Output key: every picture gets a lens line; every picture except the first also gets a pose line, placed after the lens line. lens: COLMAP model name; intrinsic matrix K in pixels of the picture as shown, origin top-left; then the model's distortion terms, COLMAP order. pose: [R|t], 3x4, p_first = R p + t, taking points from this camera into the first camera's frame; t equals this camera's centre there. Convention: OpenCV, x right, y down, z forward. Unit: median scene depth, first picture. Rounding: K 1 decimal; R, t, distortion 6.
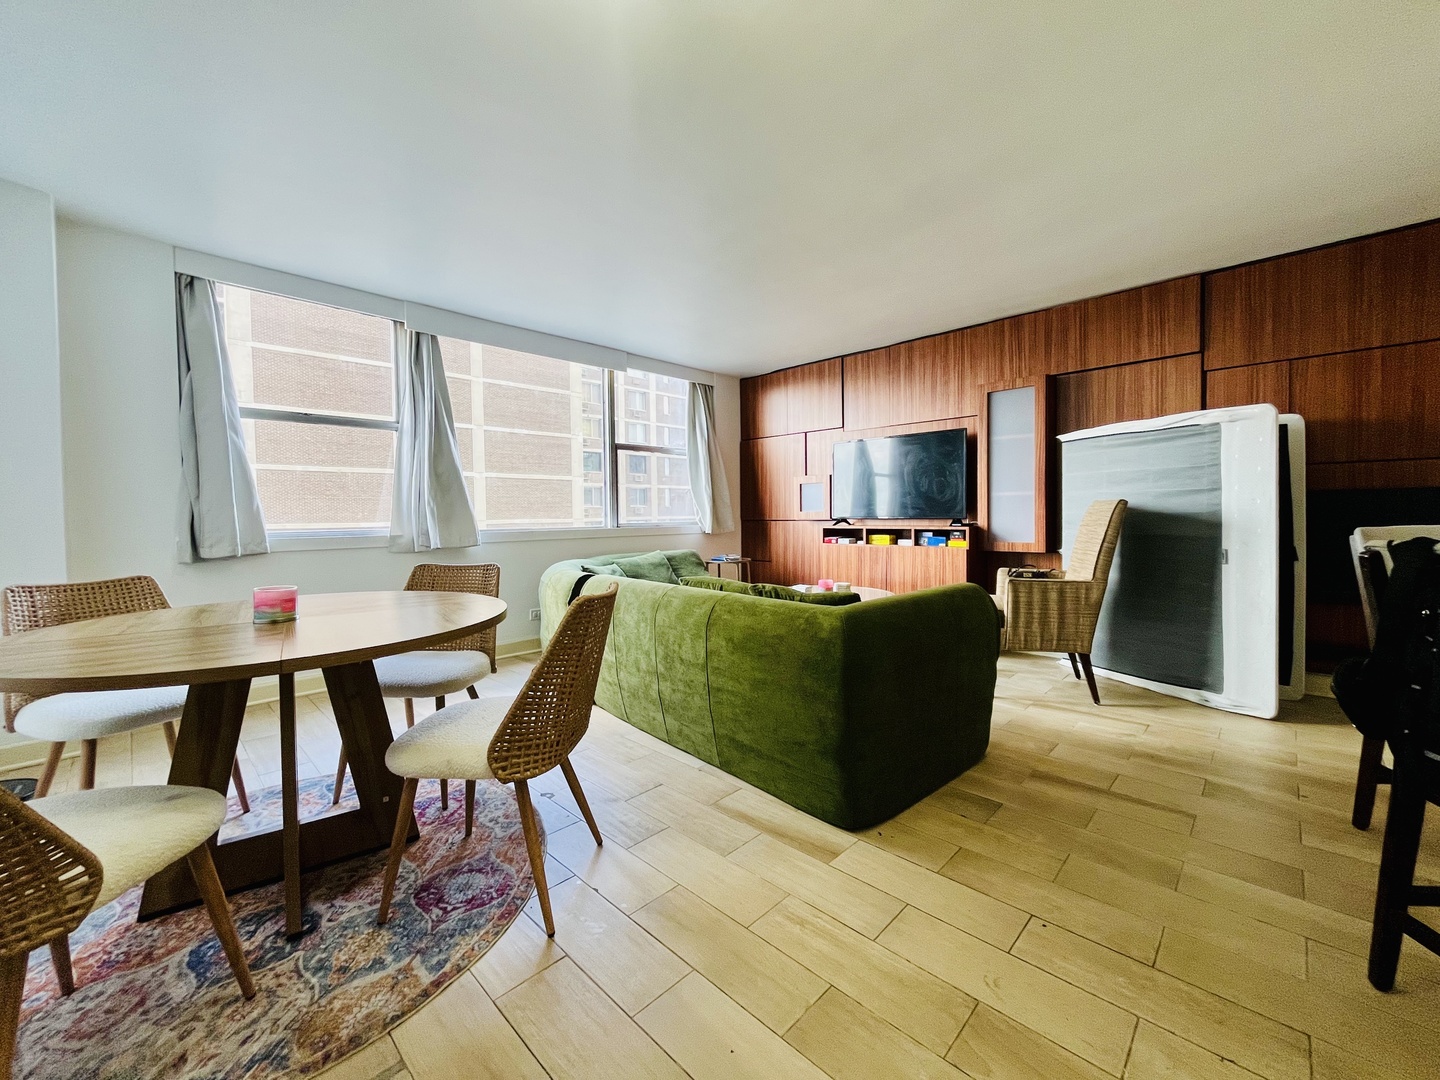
lens RADIAL K [[582.0, 0, 720.0], [0, 582.0, 540.0], [0, 0, 1]] dist [-0.000489, -0.000105]
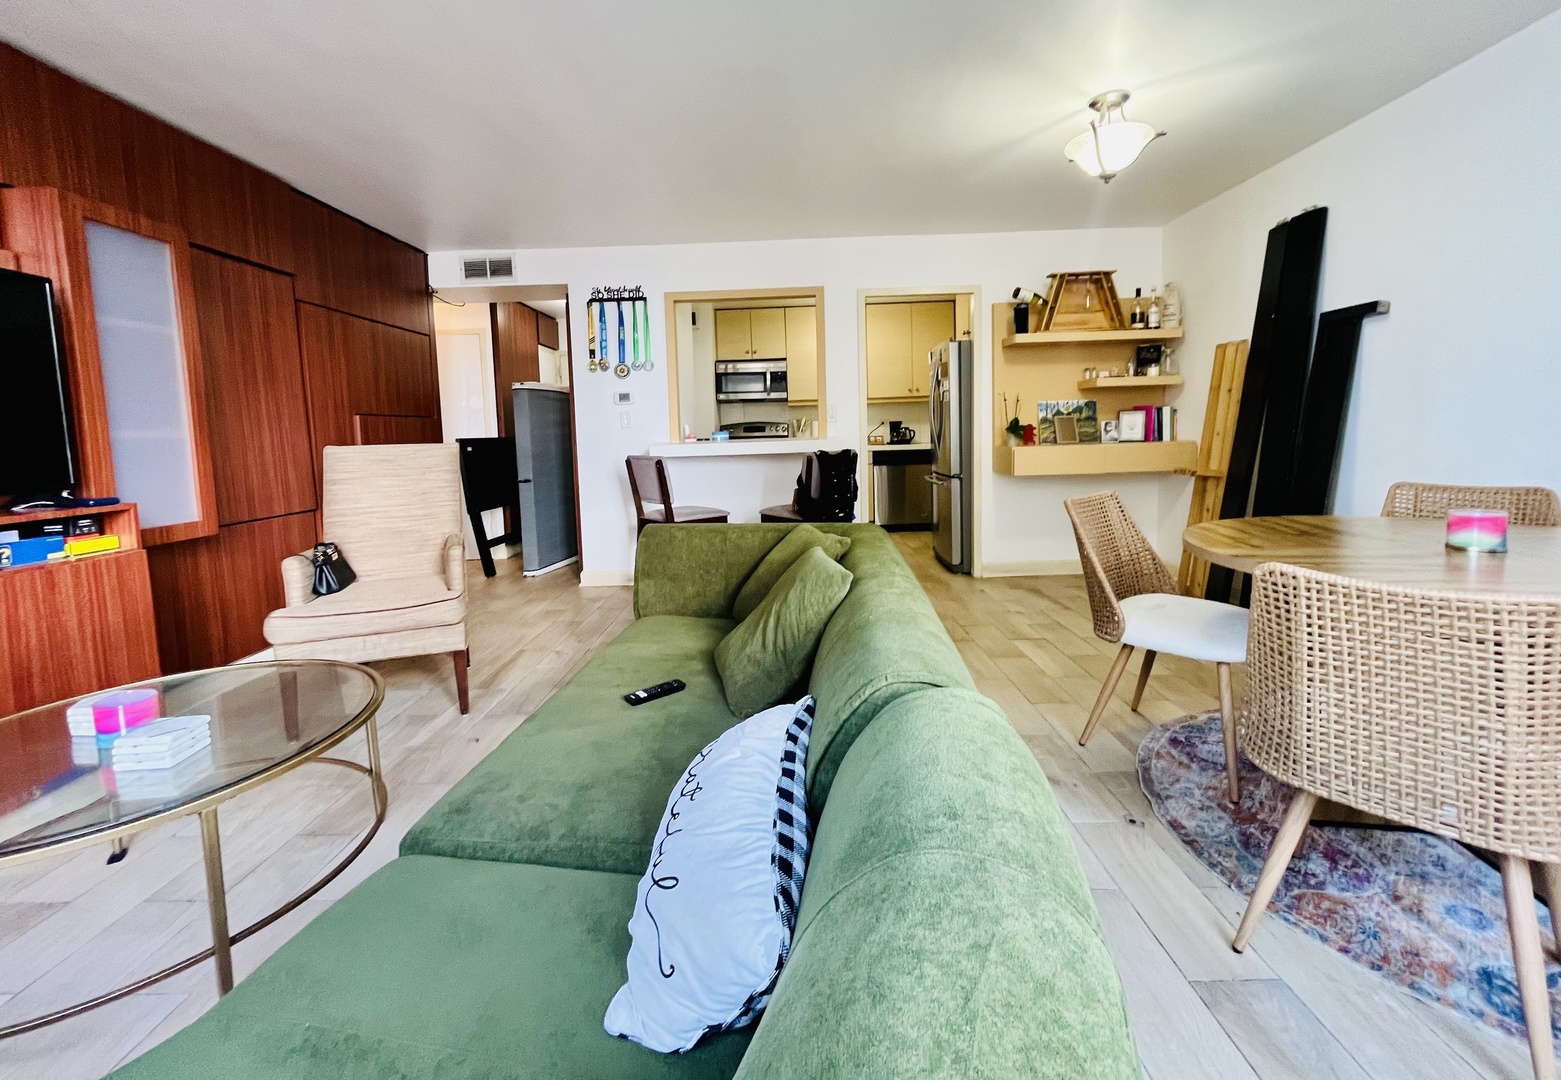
lens RADIAL K [[628.3, 0, 776.9], [0, 628.3, 486.7], [0, 0, 1]] dist [-0.000857, -0.000207]
pose [[-0.681852, -0.018400, 0.731259, -0.267070], [0.092093, 0.989570, 0.110771, -0.039528], [-0.725670, 0.142873, -0.673045, 0.889654]]
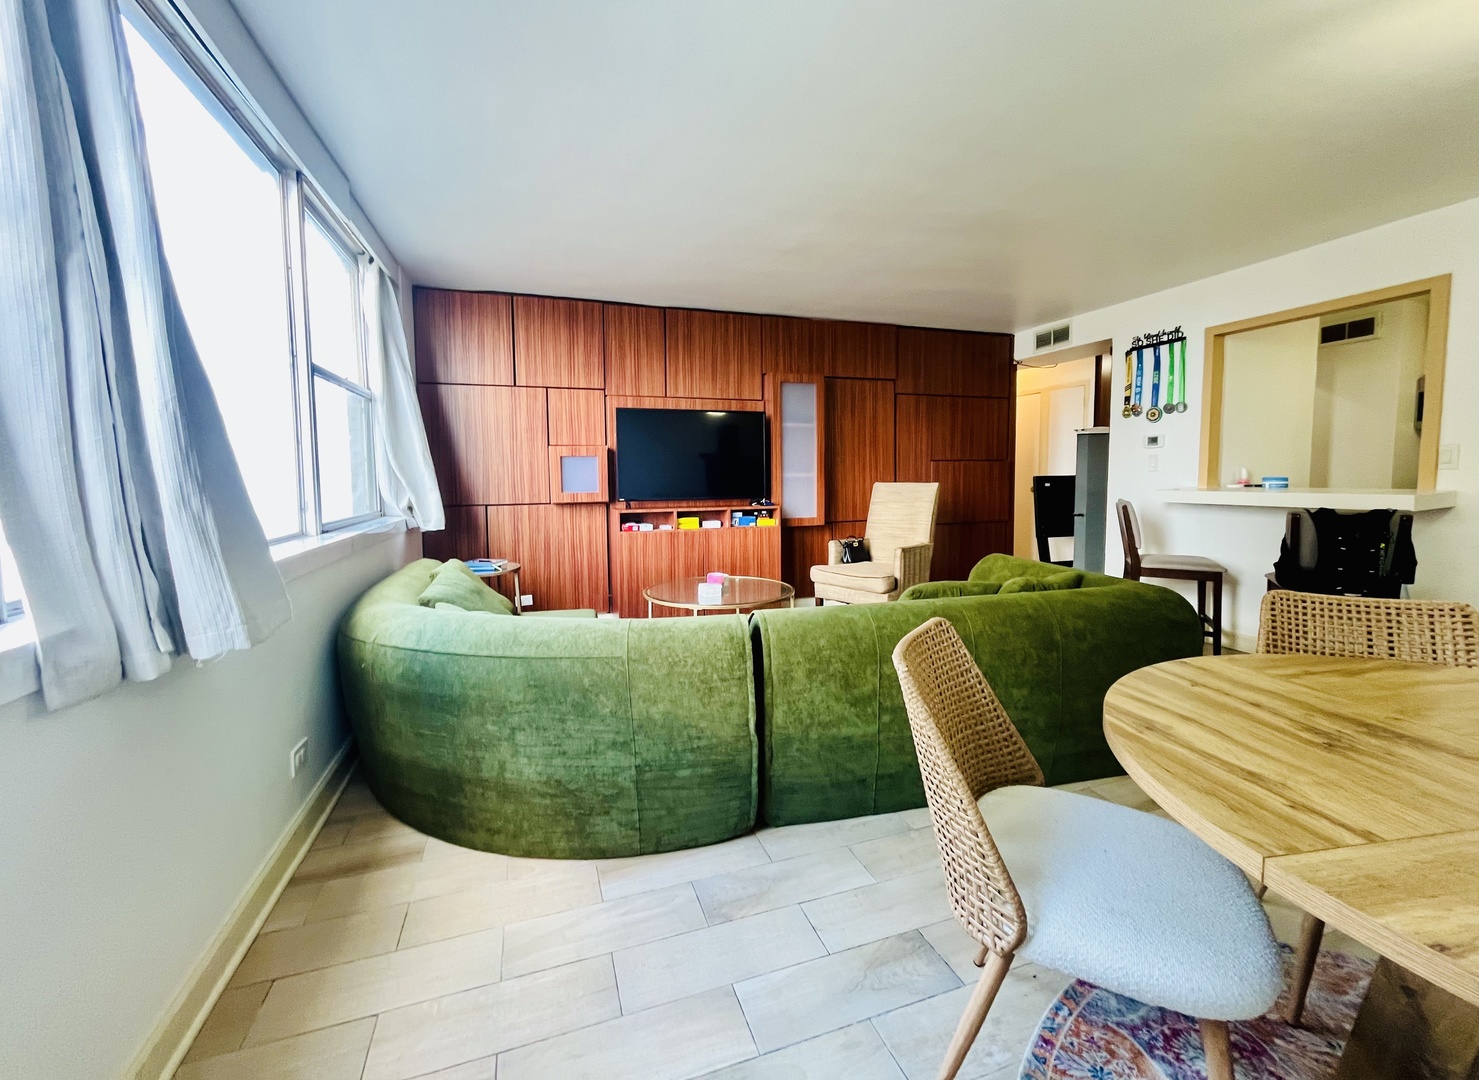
lens RADIAL K [[593.3, 0, 736.6], [0, 593.3, 518.8], [0, 0, 1]] dist [-0.000034, -0.000016]
pose [[0.453122, -0.045412, 0.890291, -0.529213], [0.054860, 0.998229, 0.022997, -0.025133], [-0.889759, 0.038421, 0.454811, 0.534463]]
